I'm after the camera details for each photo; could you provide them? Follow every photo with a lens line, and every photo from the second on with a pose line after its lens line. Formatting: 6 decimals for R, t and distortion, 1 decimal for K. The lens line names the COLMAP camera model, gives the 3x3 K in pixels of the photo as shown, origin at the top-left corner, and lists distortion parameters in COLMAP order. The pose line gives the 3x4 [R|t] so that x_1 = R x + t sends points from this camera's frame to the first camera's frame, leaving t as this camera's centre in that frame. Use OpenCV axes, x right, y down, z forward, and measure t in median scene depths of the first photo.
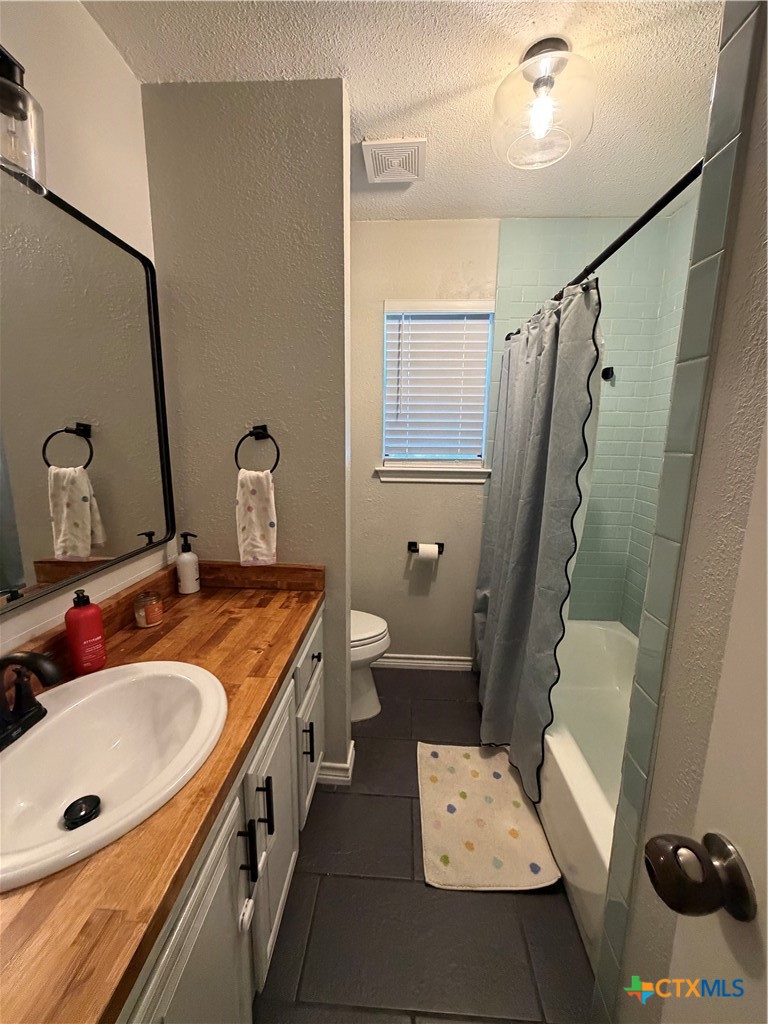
lens RADIAL K [[410.4, 0, 385.3], [0, 410.4, 509.8], [0, 0, 1]] dist [0.000007, -0.000043]
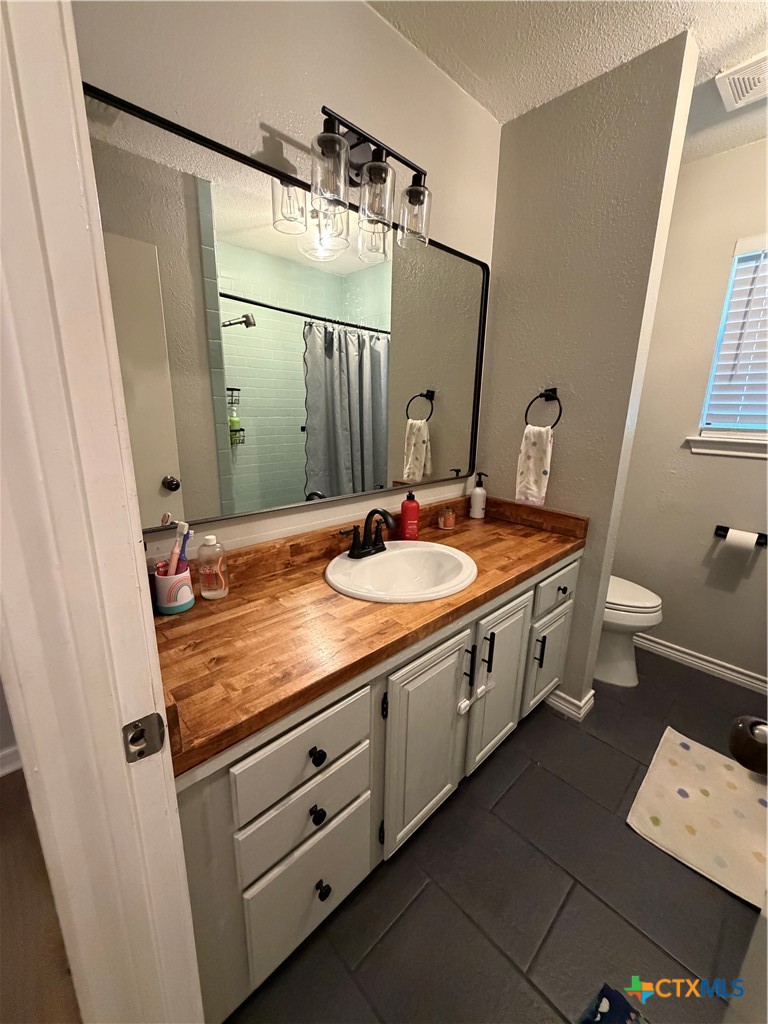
lens RADIAL K [[410.4, 0, 383.8], [0, 410.4, 510.0], [0, 0, 1]] dist [0.000007, -0.000043]
pose [[0.728850, 0.172098, -0.662692, 0.183873], [-0.131554, 0.985060, 0.111129, 0.069431], [0.671917, 0.006183, 0.740601, -0.190124]]
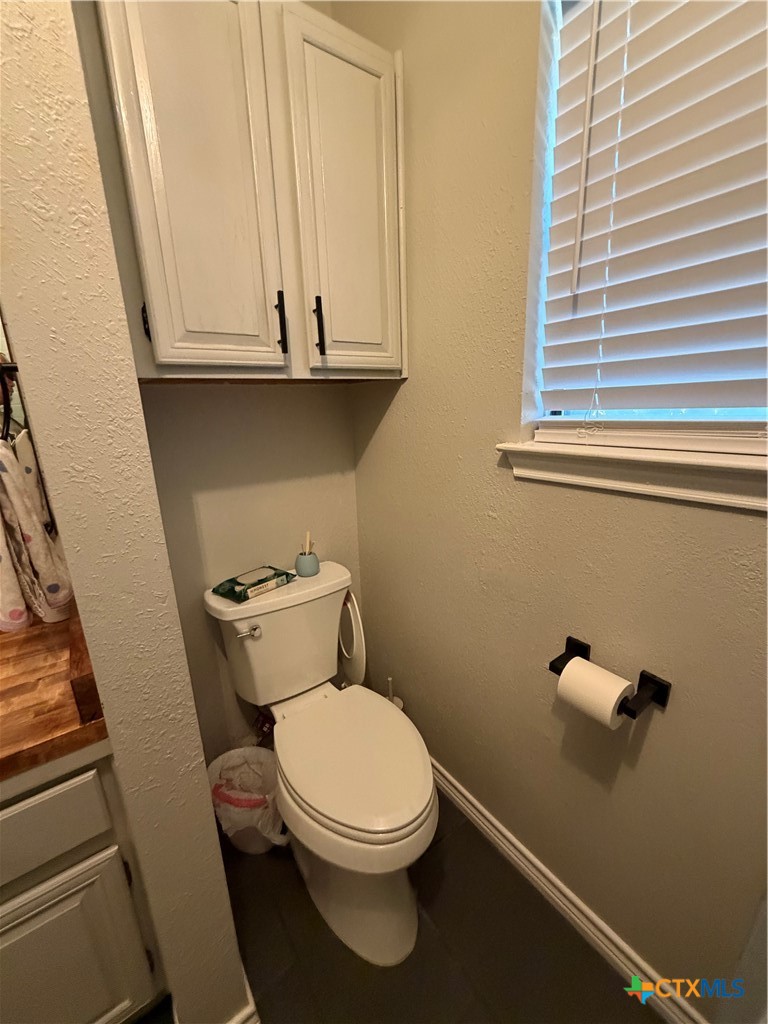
lens RADIAL K [[410.4, 0, 382.9], [0, 410.4, 510.3], [0, 0, 1]] dist [0.000007, -0.000043]
pose [[0.628538, 0.167657, -0.759494, 0.362957], [-0.097589, 0.985774, 0.136846, -0.126887], [0.771633, -0.011895, 0.635957, 1.003582]]
